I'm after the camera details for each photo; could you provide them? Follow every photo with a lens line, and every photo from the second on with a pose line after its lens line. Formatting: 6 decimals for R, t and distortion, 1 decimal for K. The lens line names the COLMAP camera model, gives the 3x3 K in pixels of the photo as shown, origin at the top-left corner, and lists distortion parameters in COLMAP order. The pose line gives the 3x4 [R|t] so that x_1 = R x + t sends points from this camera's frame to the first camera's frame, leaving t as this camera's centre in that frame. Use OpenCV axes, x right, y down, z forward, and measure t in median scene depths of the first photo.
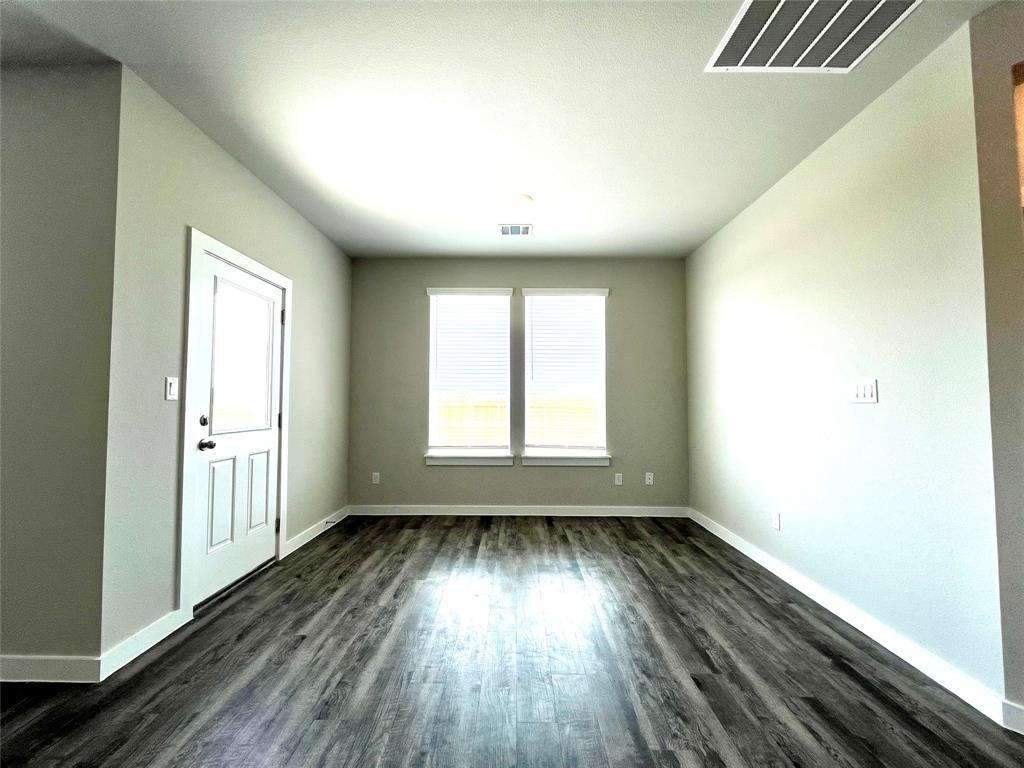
lens RADIAL K [[411.5, 0, 512.0], [0, 411.5, 384.0], [0, 0, 1]] dist [-0.002443, -0.000171]
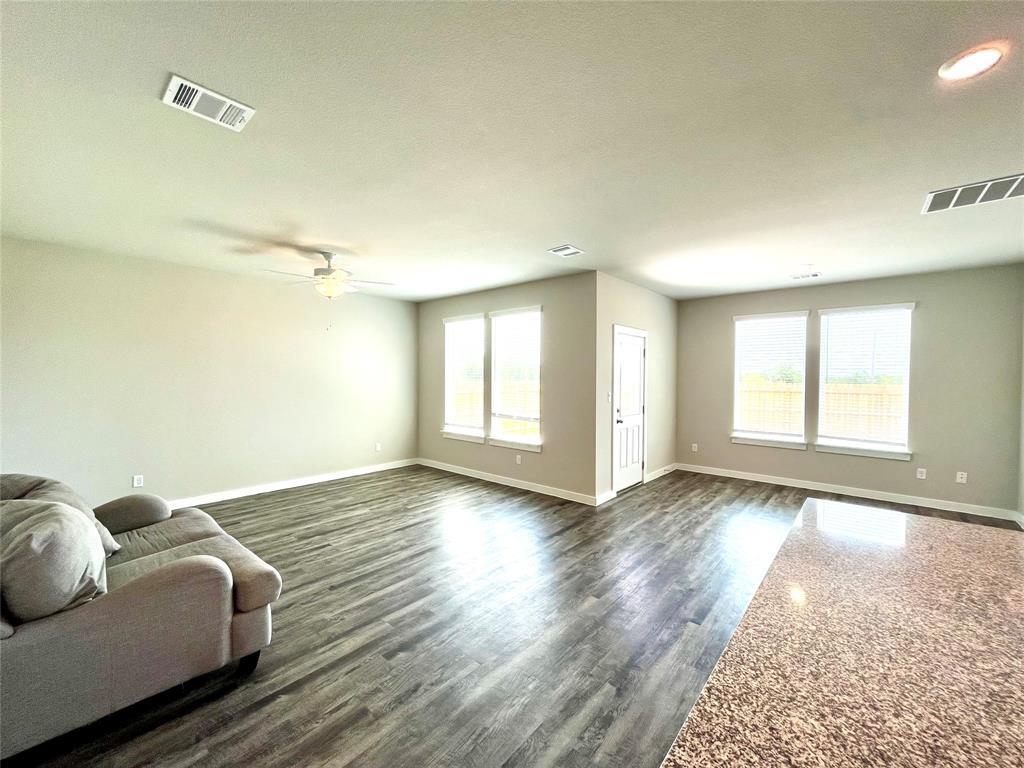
lens RADIAL K [[411.5, 0, 512.0], [0, 411.5, 384.0], [0, 0, 1]] dist [-0.002443, -0.000171]
pose [[0.760824, 0.015131, -0.648782, 0.247518], [0.023267, 0.998449, 0.050571, -0.177611], [0.648541, -0.053571, 0.759292, -1.046295]]
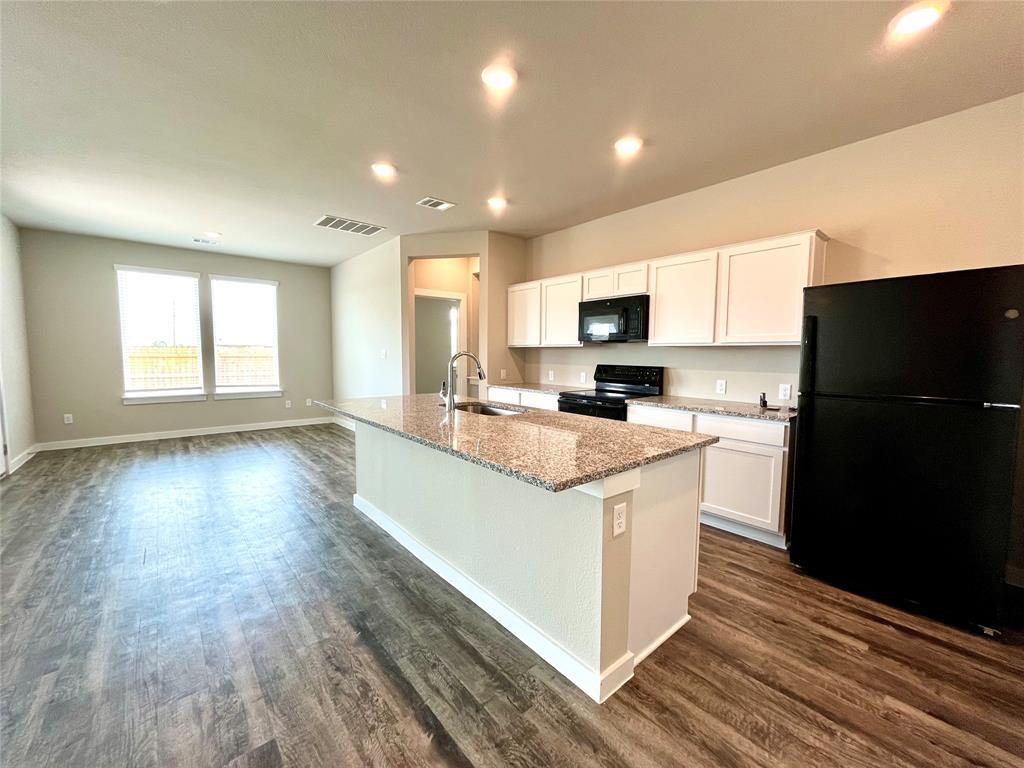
lens RADIAL K [[411.5, 0, 512.0], [0, 411.5, 384.0], [0, 0, 1]] dist [-0.002443, -0.000171]
pose [[0.754943, -0.047012, 0.654104, -0.238950], [-0.035635, 0.993013, 0.112498, -0.106910], [-0.654822, -0.108238, 0.747992, -1.422241]]
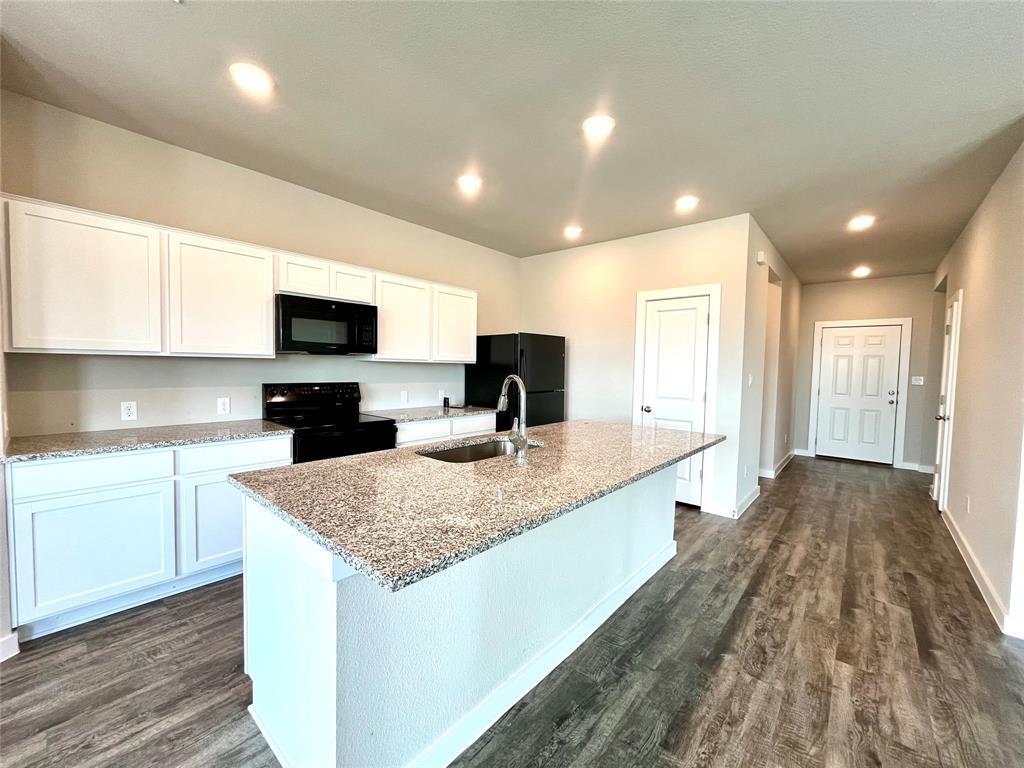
lens RADIAL K [[411.5, 0, 512.0], [0, 411.5, 384.0], [0, 0, 1]] dist [-0.002443, -0.000171]
pose [[-0.762223, -0.046933, 0.645611, -0.144521], [-0.052500, 0.998565, 0.010610, -0.049430], [-0.645182, -0.025807, -0.763593, 0.260688]]
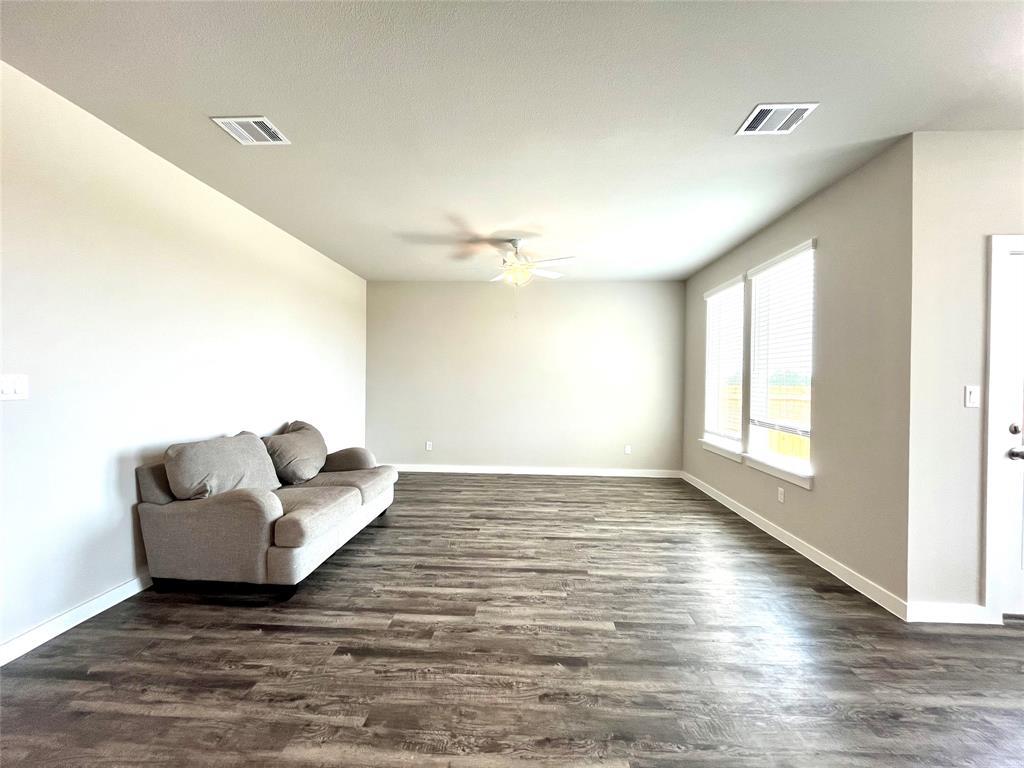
lens RADIAL K [[411.5, 0, 512.0], [0, 411.5, 384.0], [0, 0, 1]] dist [-0.002443, -0.000171]
pose [[-0.038636, 0.003980, -0.999245, 0.260404], [0.029853, 0.999550, 0.002827, -0.054752], [0.998807, -0.029721, -0.038737, -0.139626]]
